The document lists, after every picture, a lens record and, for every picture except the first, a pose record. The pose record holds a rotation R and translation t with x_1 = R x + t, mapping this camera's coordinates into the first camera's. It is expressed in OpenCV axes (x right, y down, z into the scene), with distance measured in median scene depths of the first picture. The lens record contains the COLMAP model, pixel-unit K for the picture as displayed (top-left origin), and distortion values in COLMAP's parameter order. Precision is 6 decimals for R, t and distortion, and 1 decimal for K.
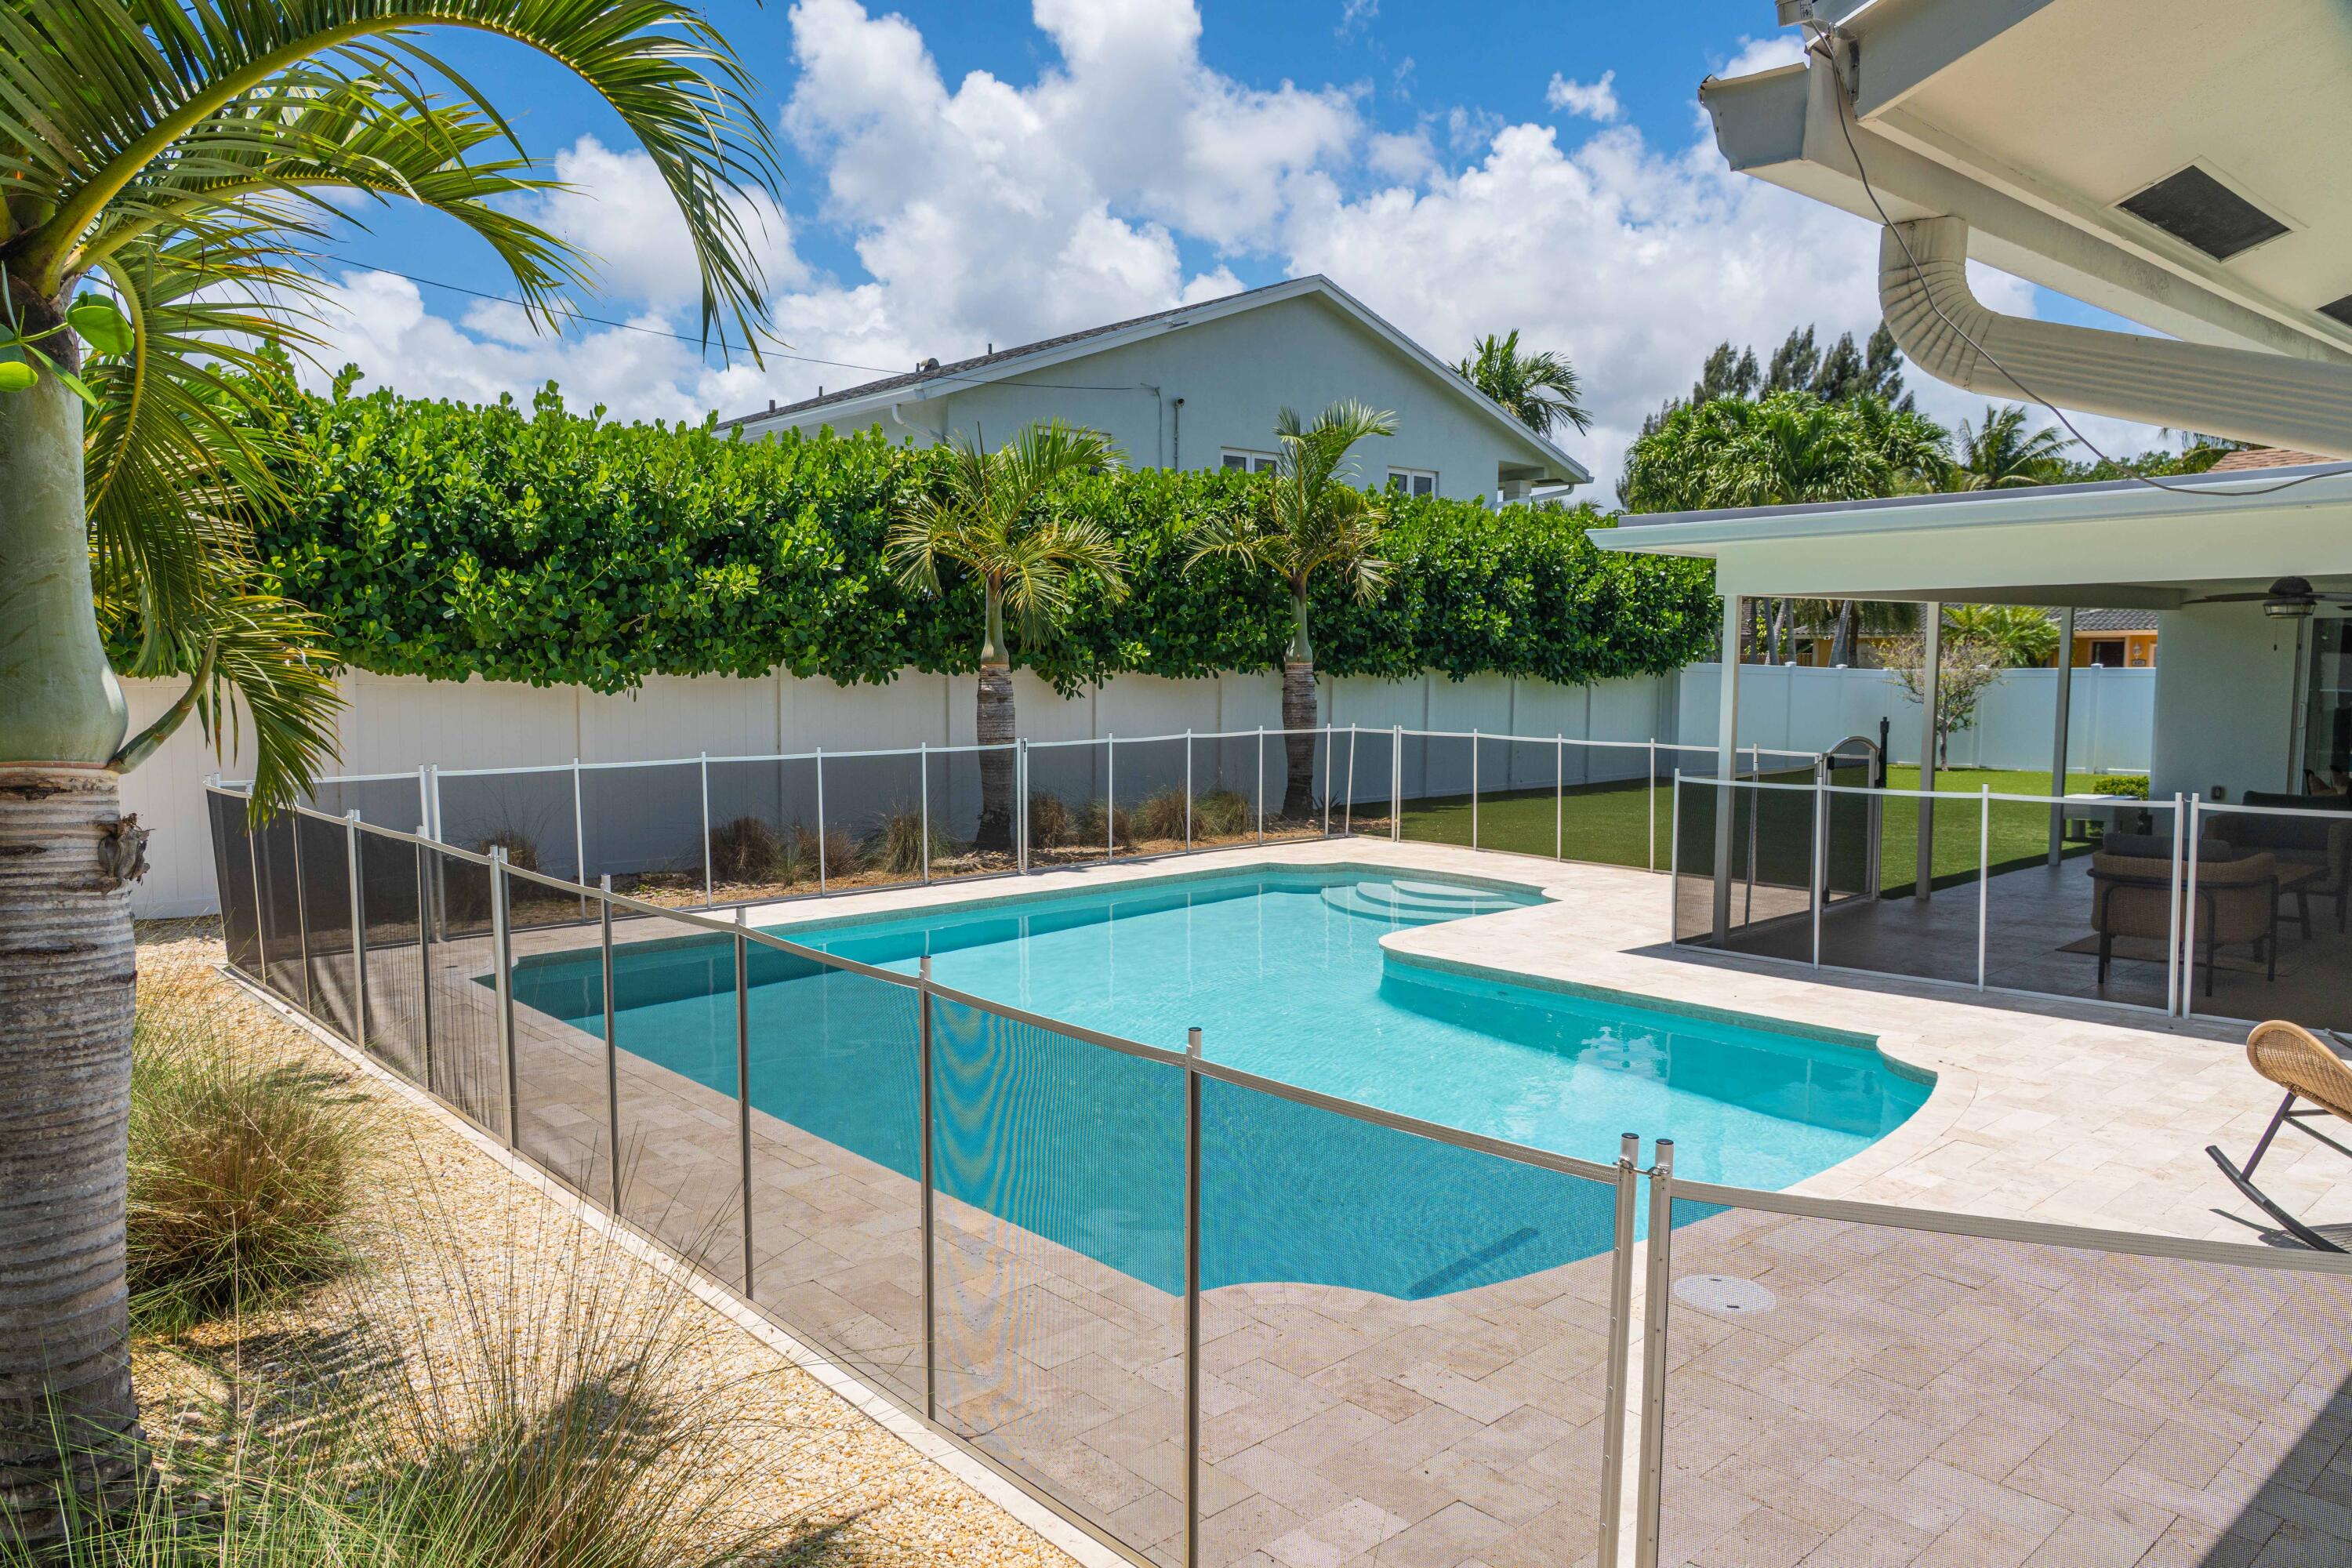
lens RADIAL K [[1655.1, 0, 1188.6], [0, 1655.1, 779.2], [0, 0, 1]] dist [-0.020216, 0.016136]
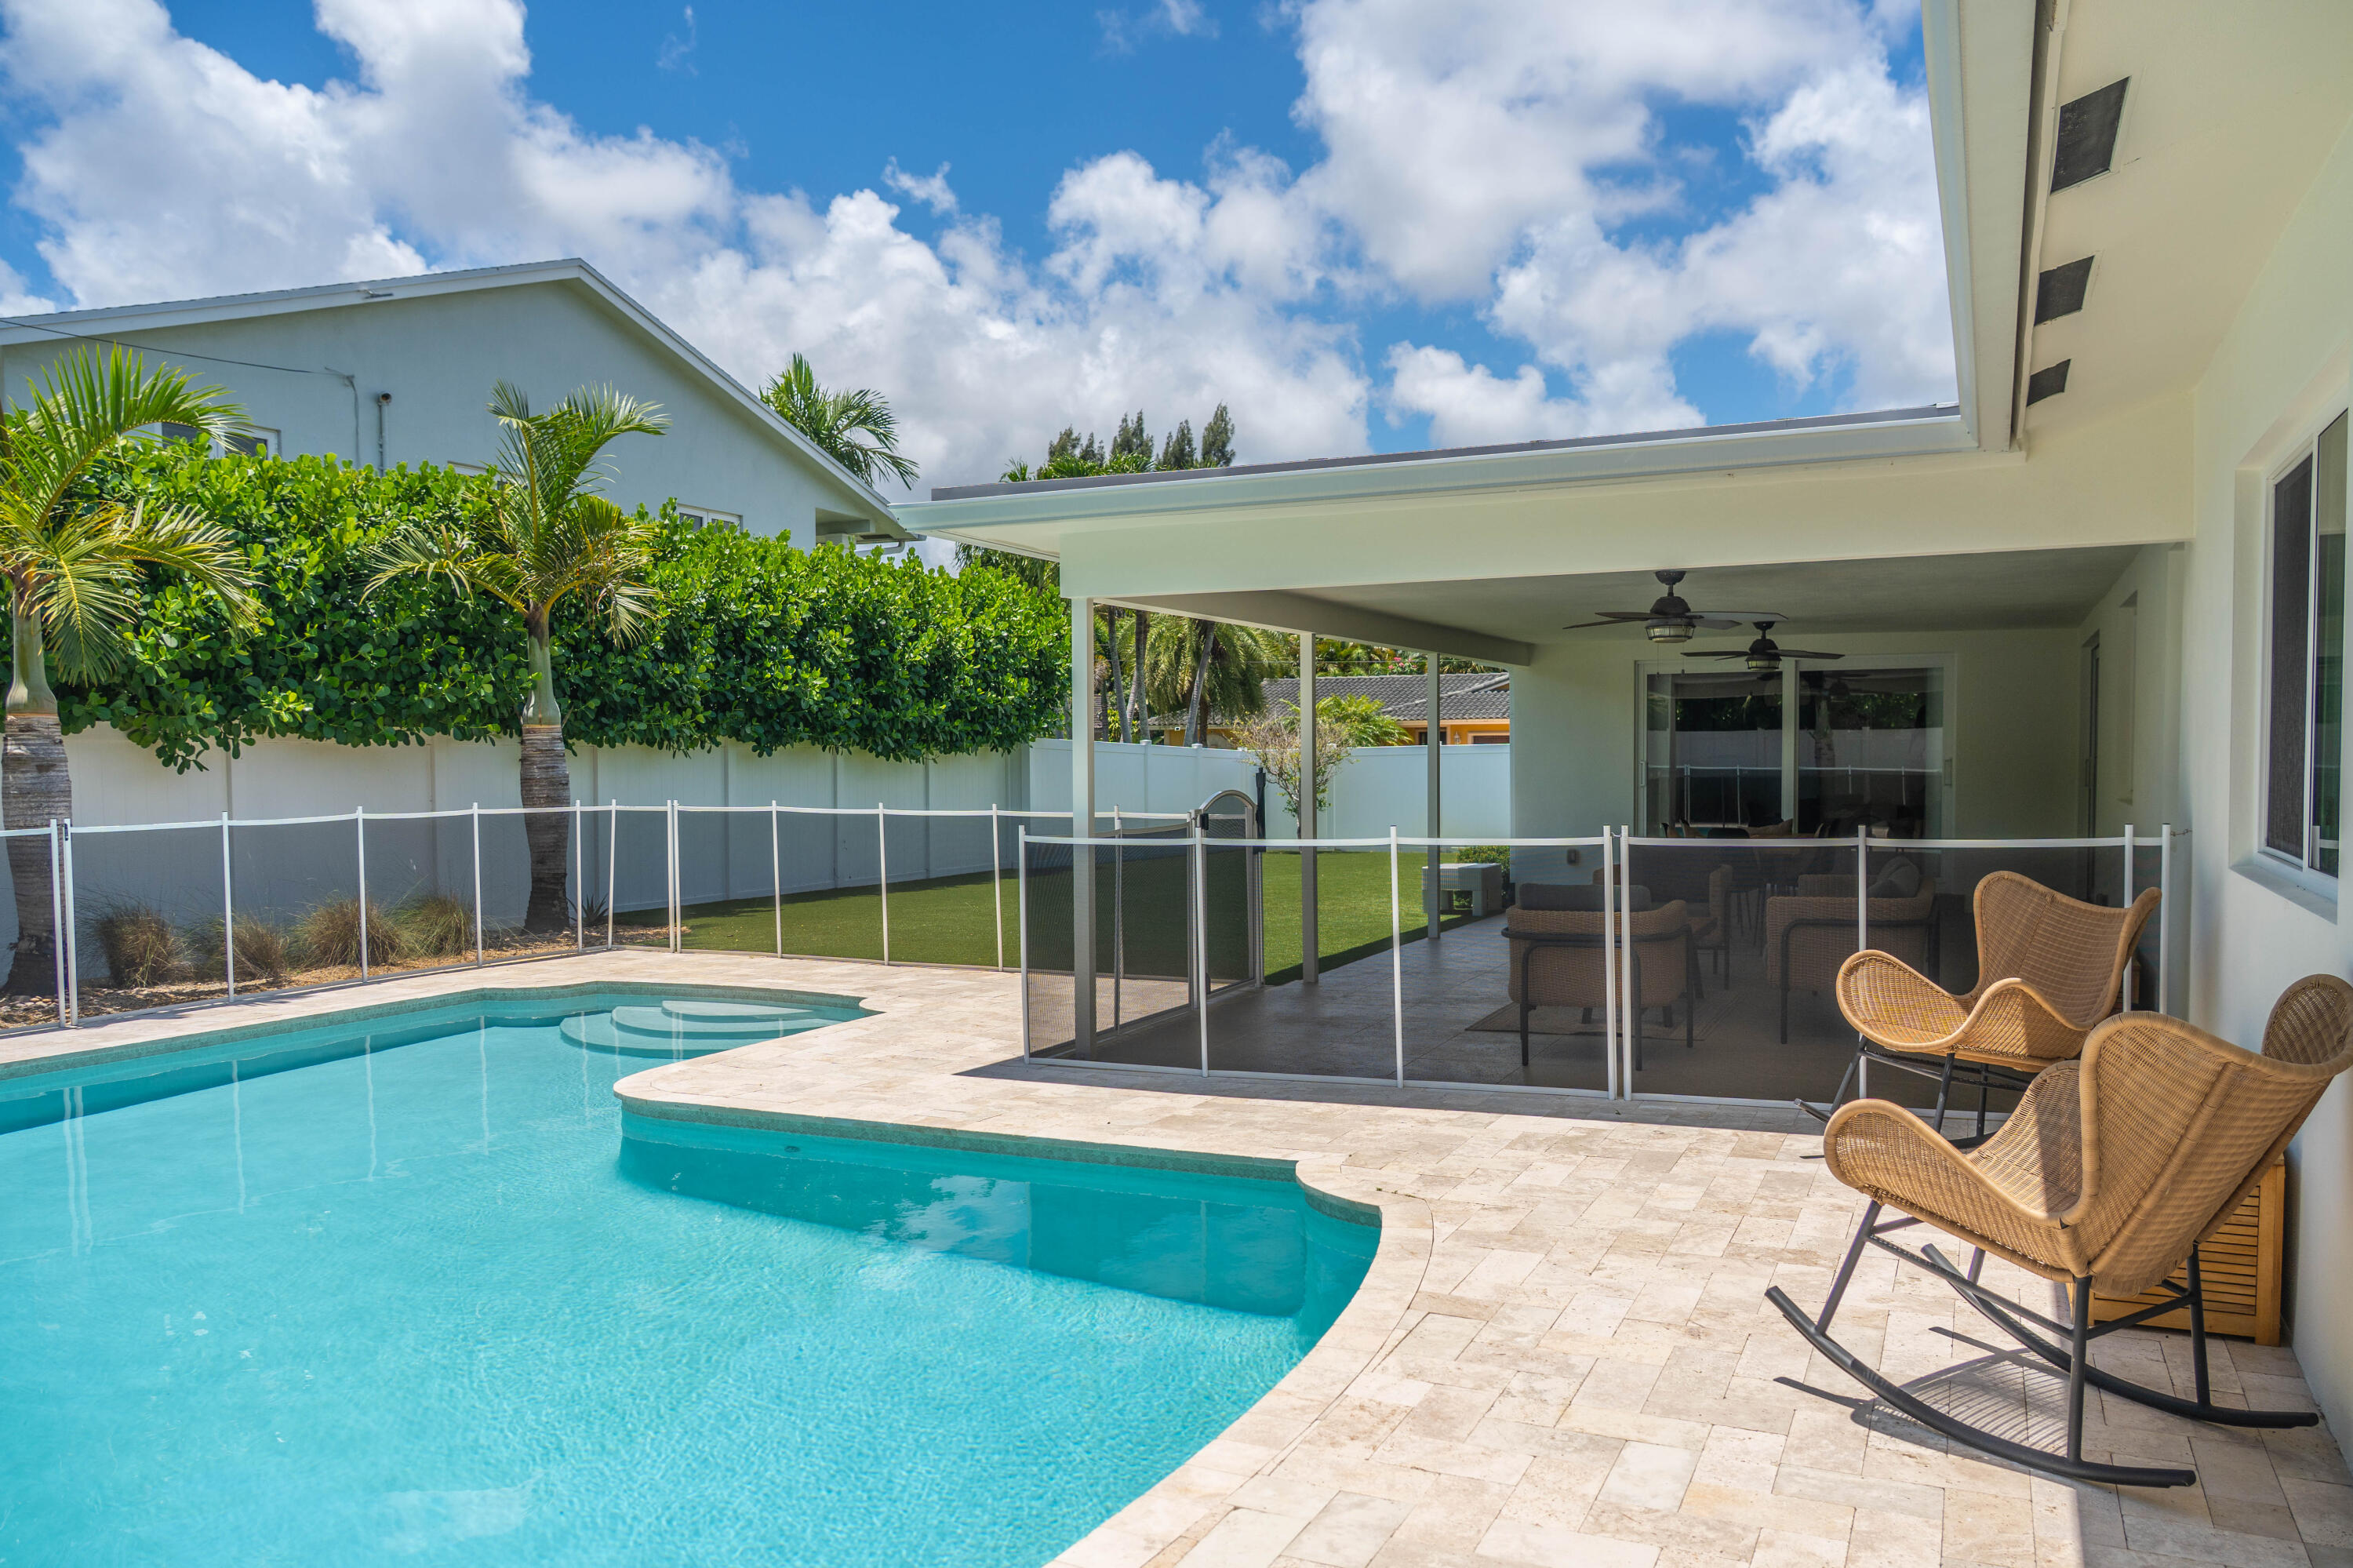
lens RADIAL K [[1655.9, 0, 1187.4], [0, 1655.9, 793.4], [0, 0, 1]] dist [-0.020216, 0.016136]
pose [[0.928697, -0.019846, 0.370308, 0.068413], [0.045259, 0.997168, -0.060062, 0.022595], [-0.368068, 0.072539, 0.926965, 0.213725]]
